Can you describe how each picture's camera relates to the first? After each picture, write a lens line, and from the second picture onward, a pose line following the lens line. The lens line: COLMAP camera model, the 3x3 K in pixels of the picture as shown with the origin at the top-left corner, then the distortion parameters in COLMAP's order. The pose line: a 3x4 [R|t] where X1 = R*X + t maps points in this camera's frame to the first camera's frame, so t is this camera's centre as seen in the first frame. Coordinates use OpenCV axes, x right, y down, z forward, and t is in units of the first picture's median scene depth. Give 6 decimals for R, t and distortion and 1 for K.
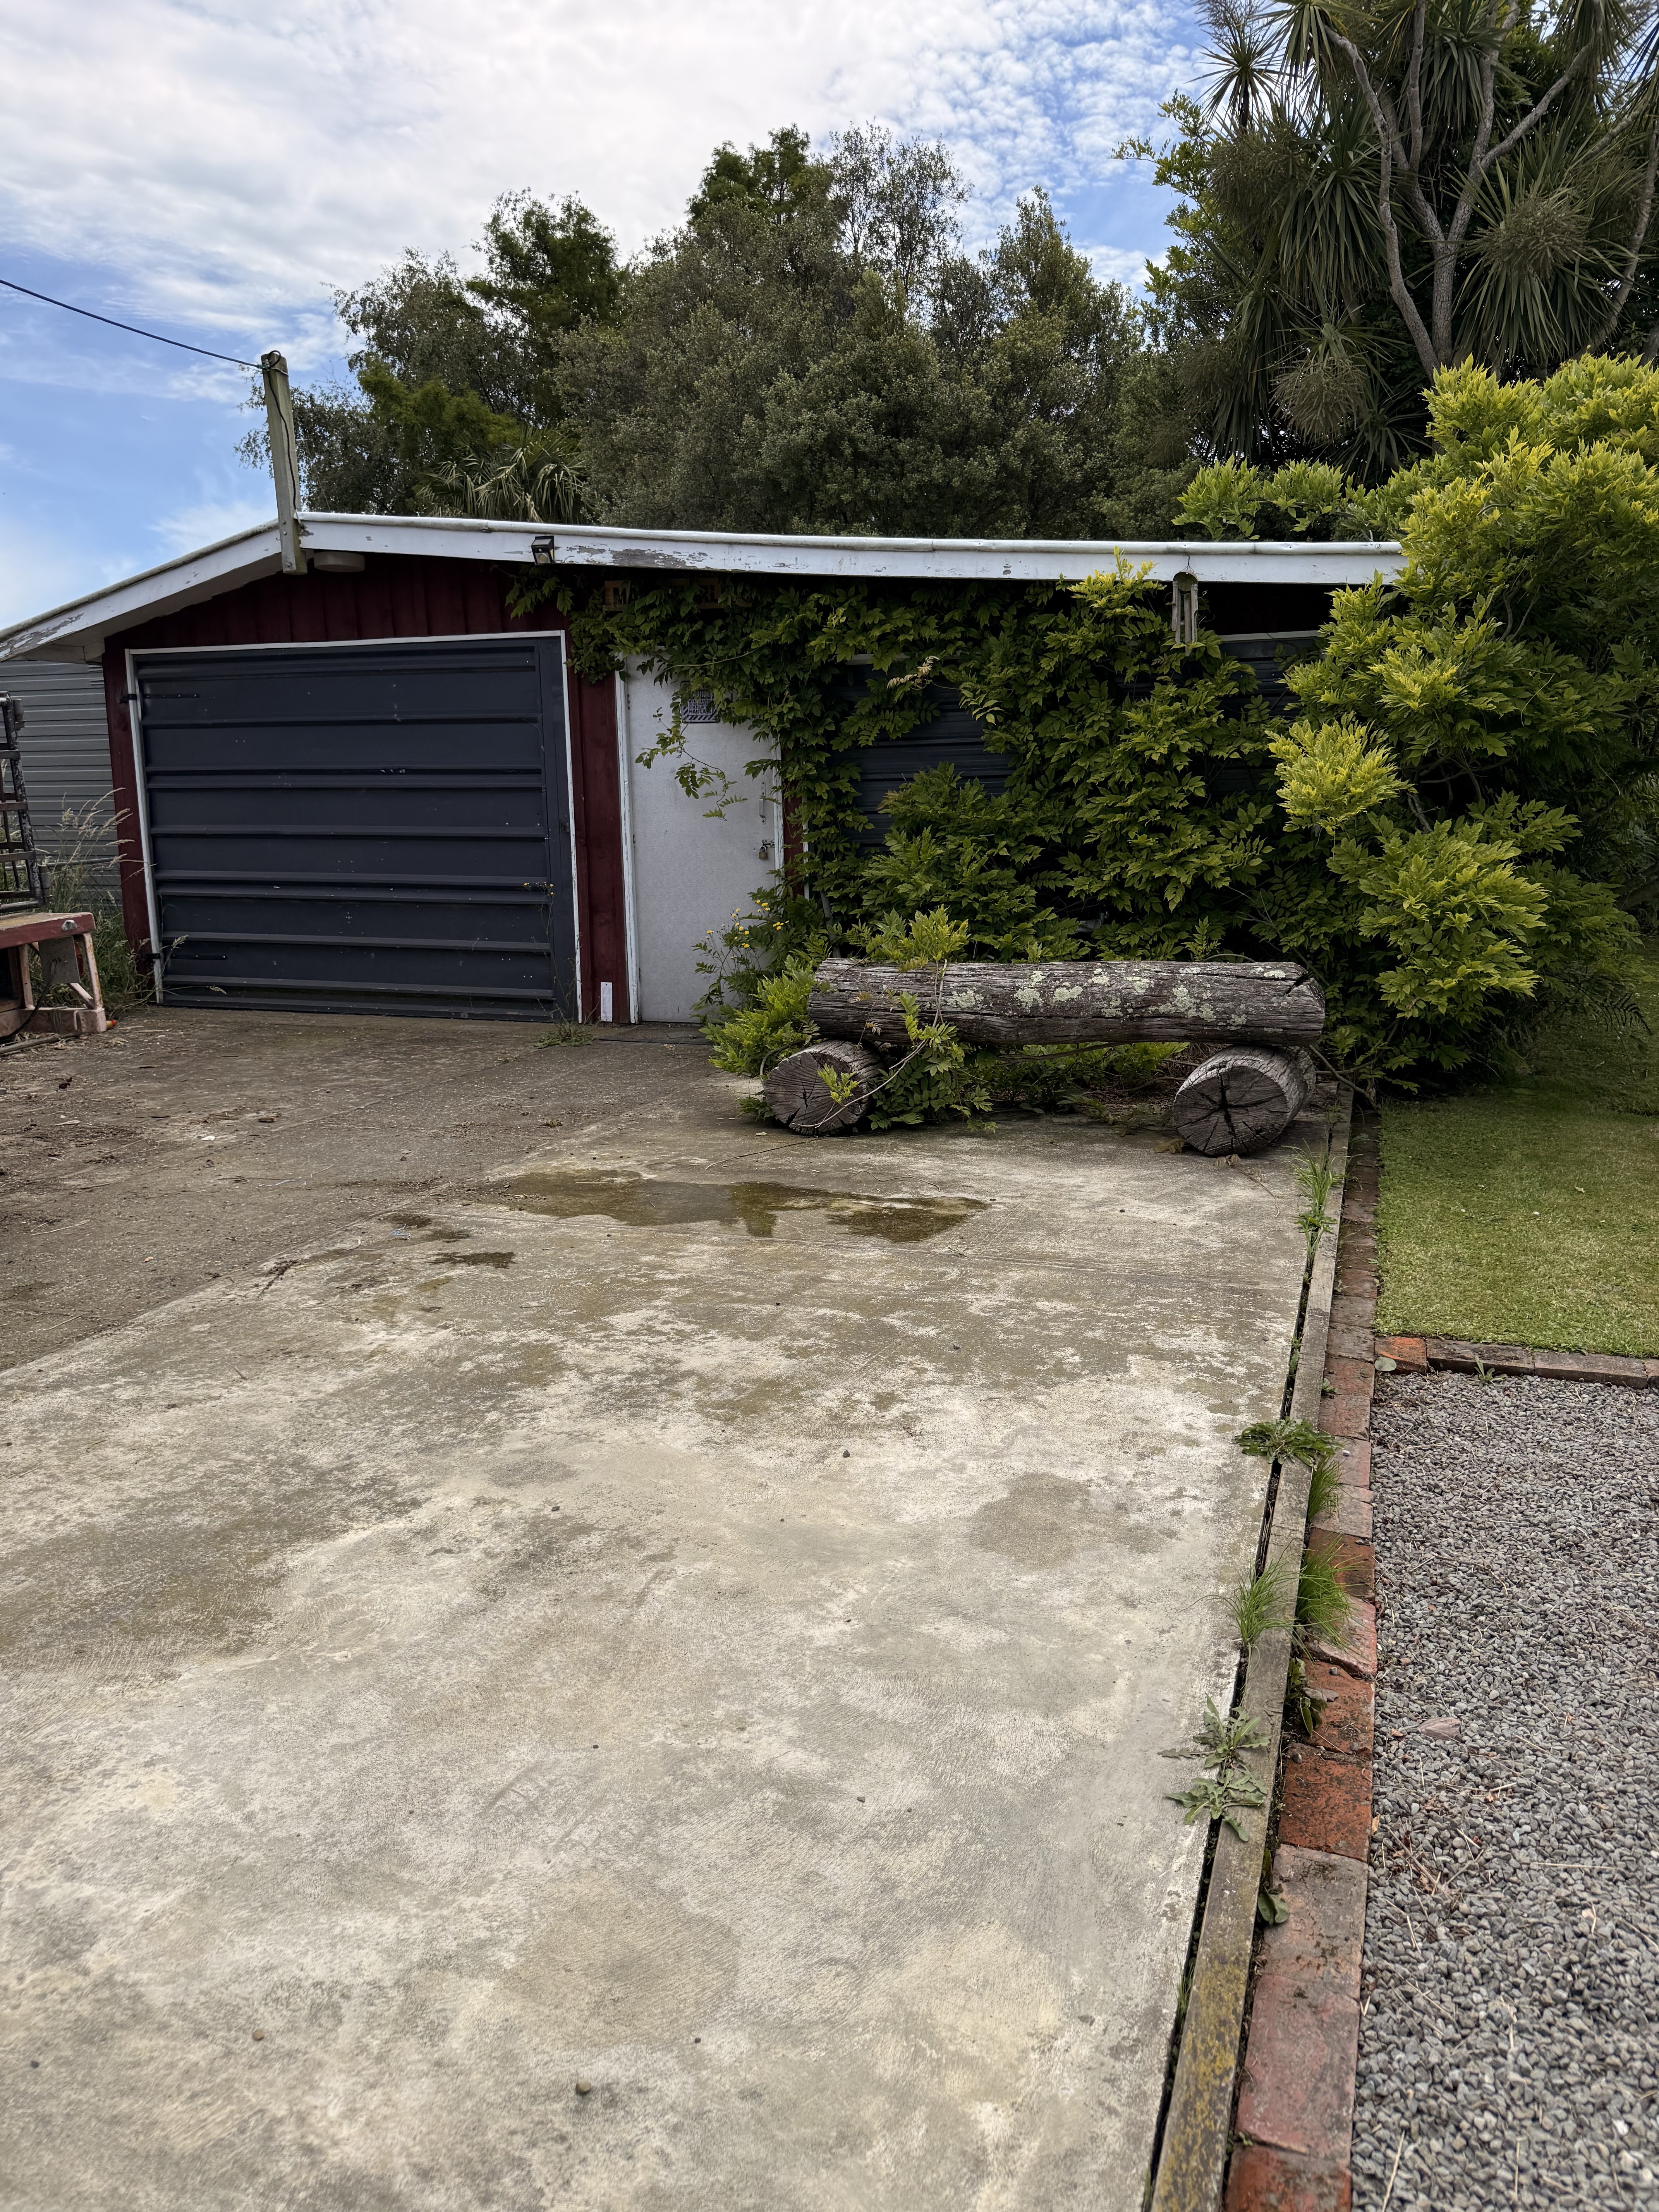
lens RADIAL K [[1547.9, 0, 826.9], [0, 1547.9, 1136.4], [0, 0, 1]] dist [0.133160, -0.222418]
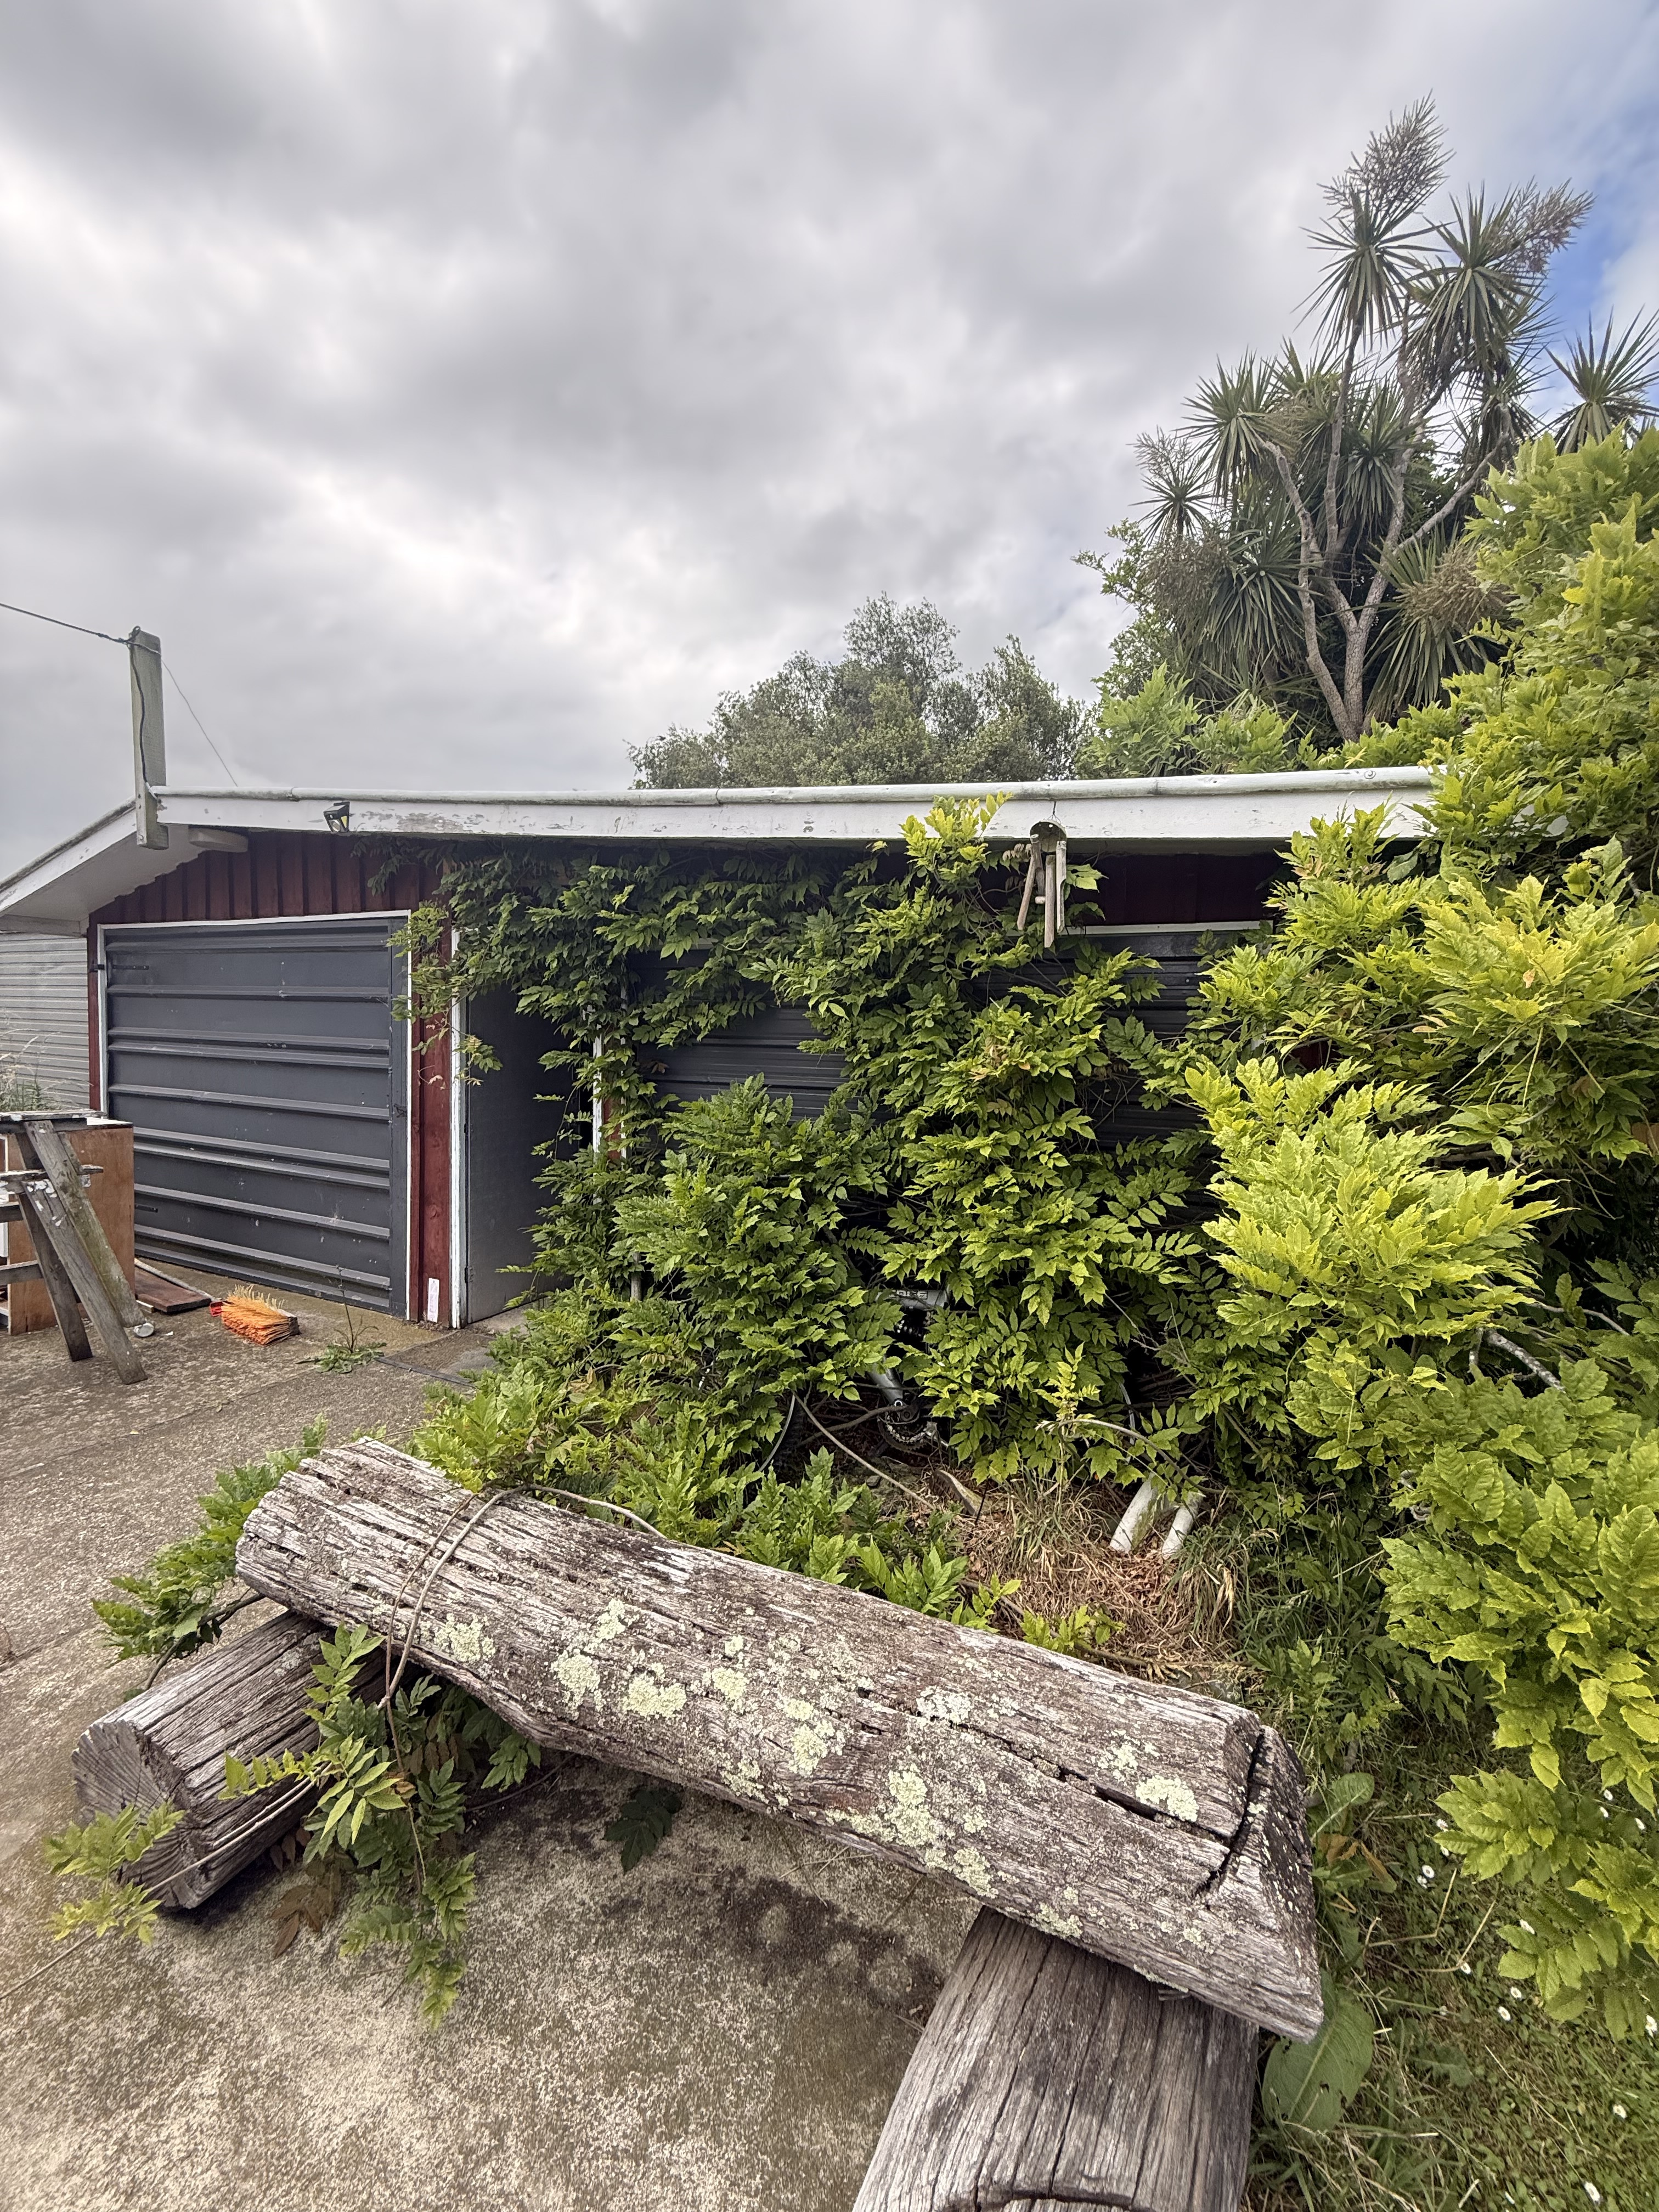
lens RADIAL K [[887.5, 0, 829.0], [0, 887.5, 1112.7], [0, 0, 1]] dist [-0.007165, 0.003576]
pose [[0.991408, 0.051810, -0.120111, 0.172086], [-0.066855, 0.989924, -0.124822, -0.171137], [0.112433, 0.131780, 0.984882, 0.587511]]
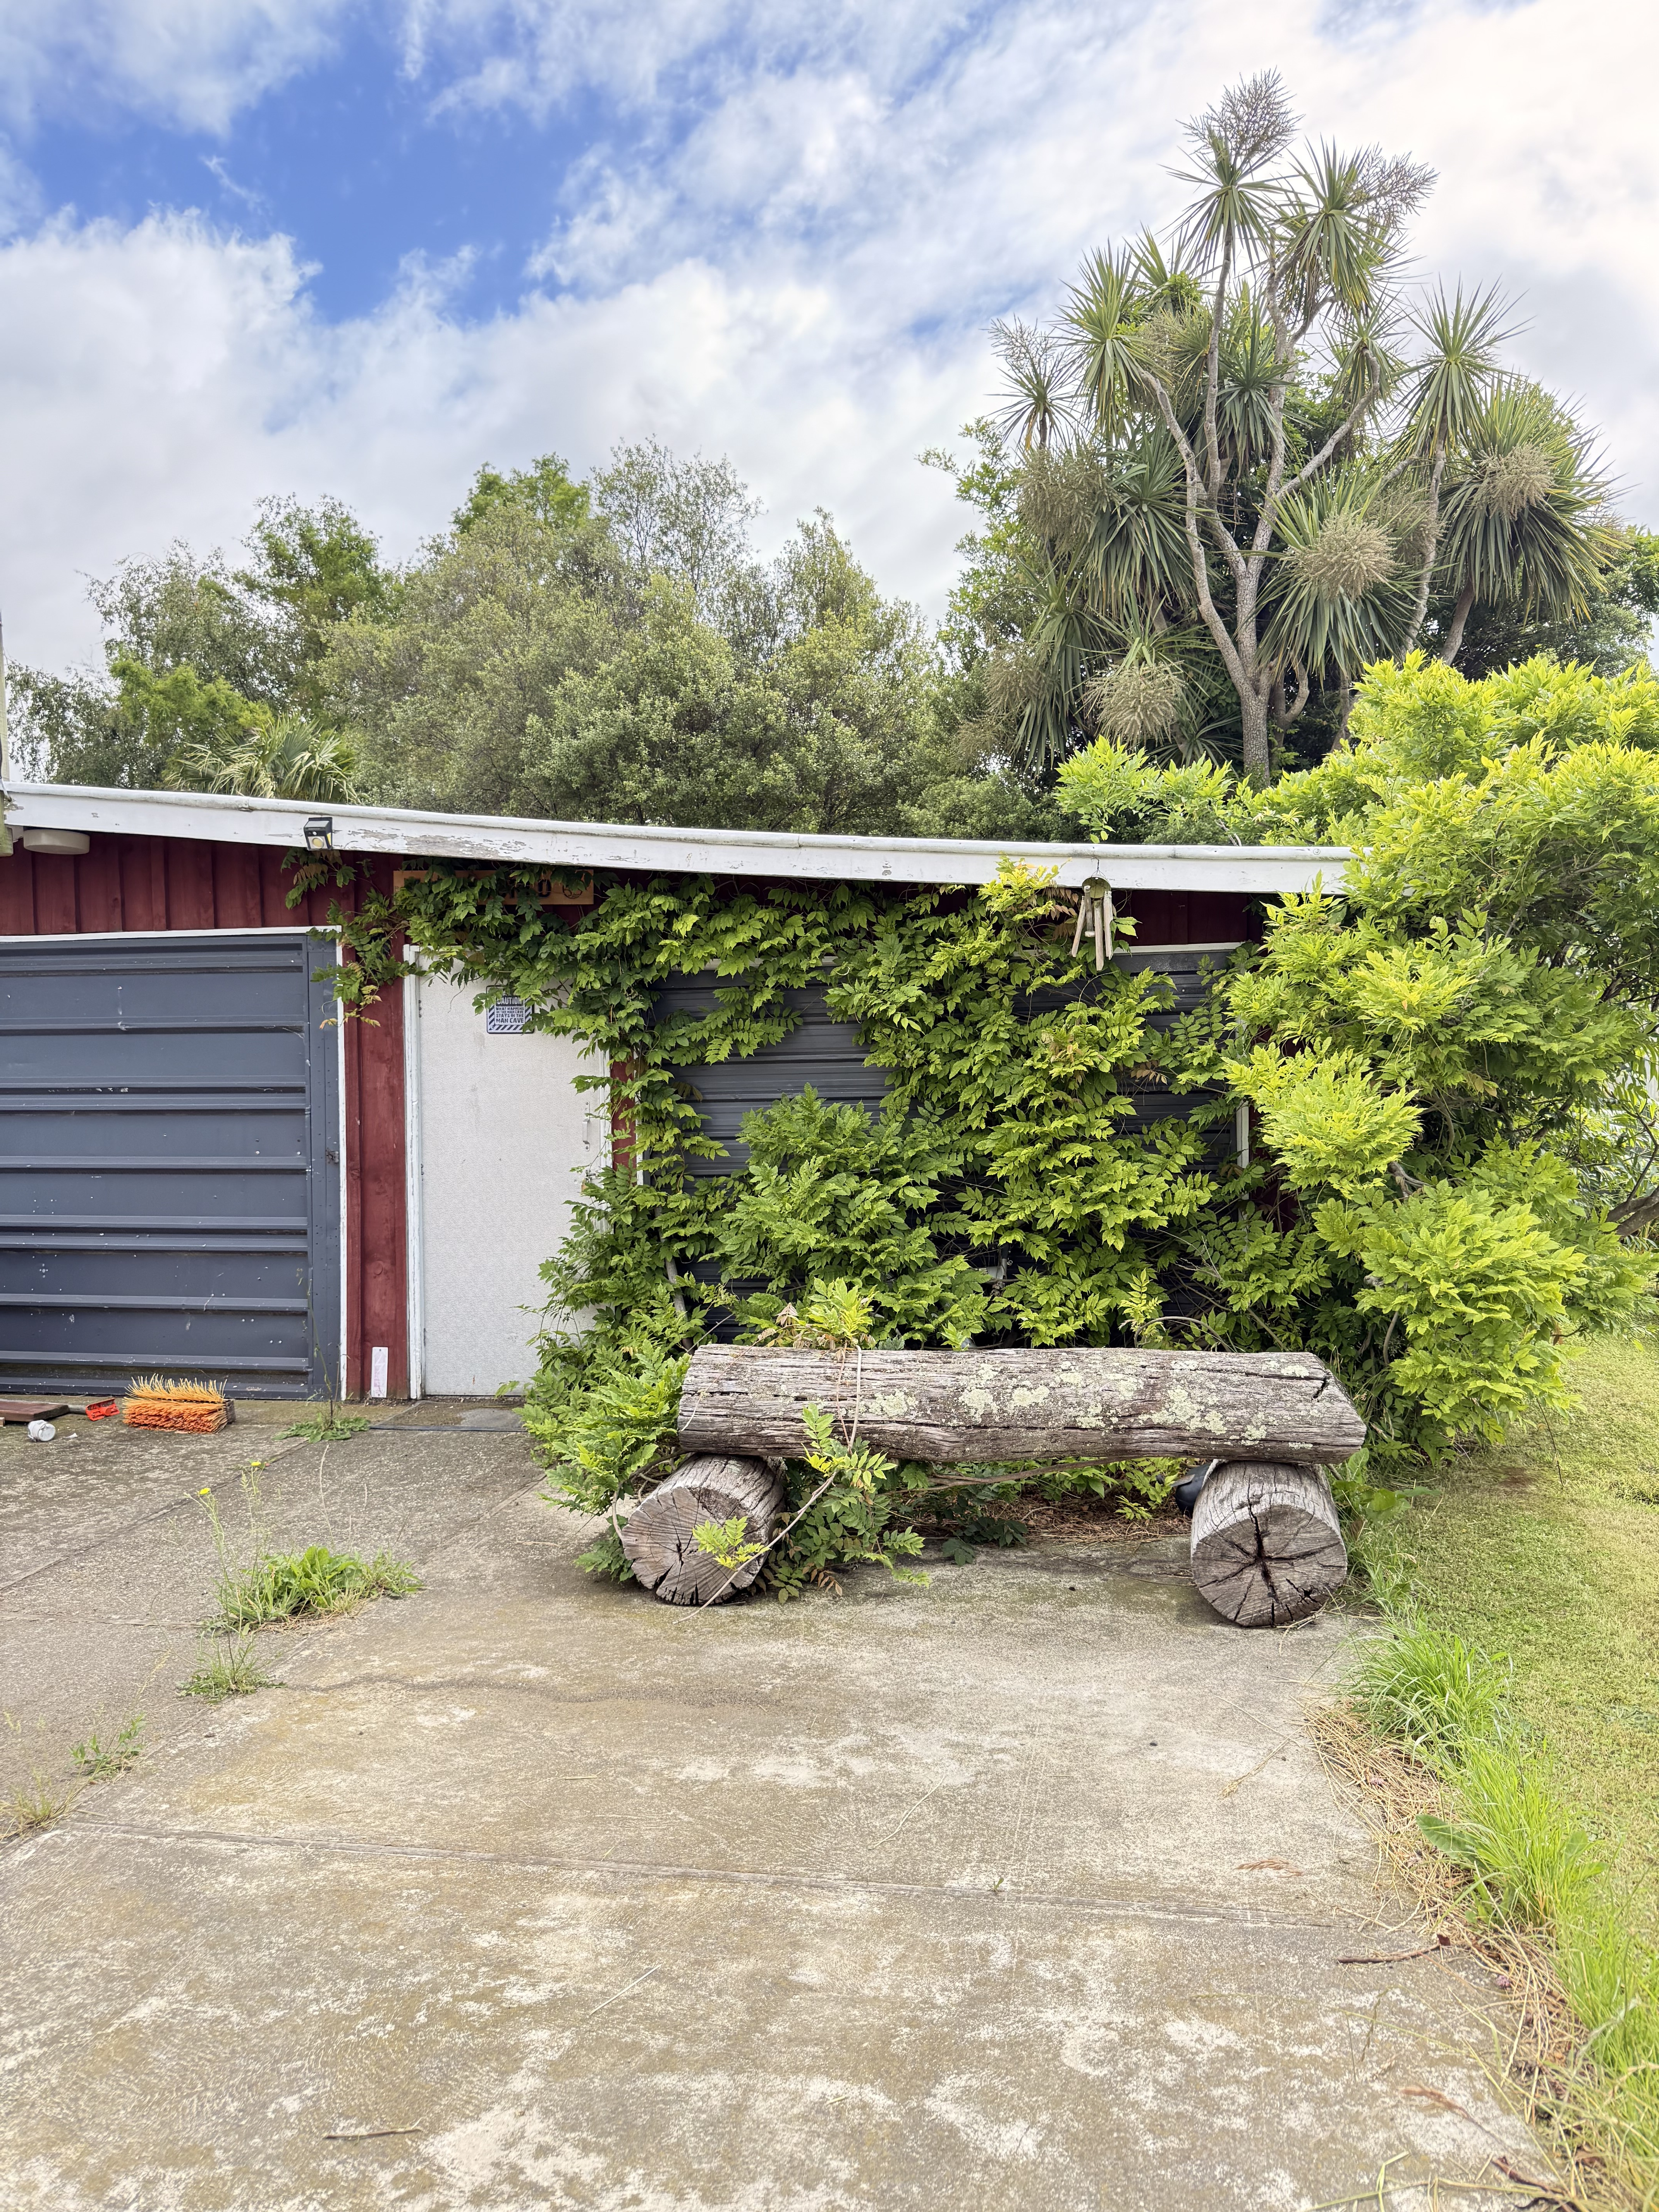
lens RADIAL K [[1571.5, 0, 829.5], [0, 1571.5, 1106.0], [0, 0, 1]] dist [0.075362, -0.109619]
pose [[0.988141, -0.002377, 0.153533, -0.045865], [0.032002, 0.981112, -0.190773, -0.068204], [-0.150179, 0.193424, 0.969553, 0.189933]]
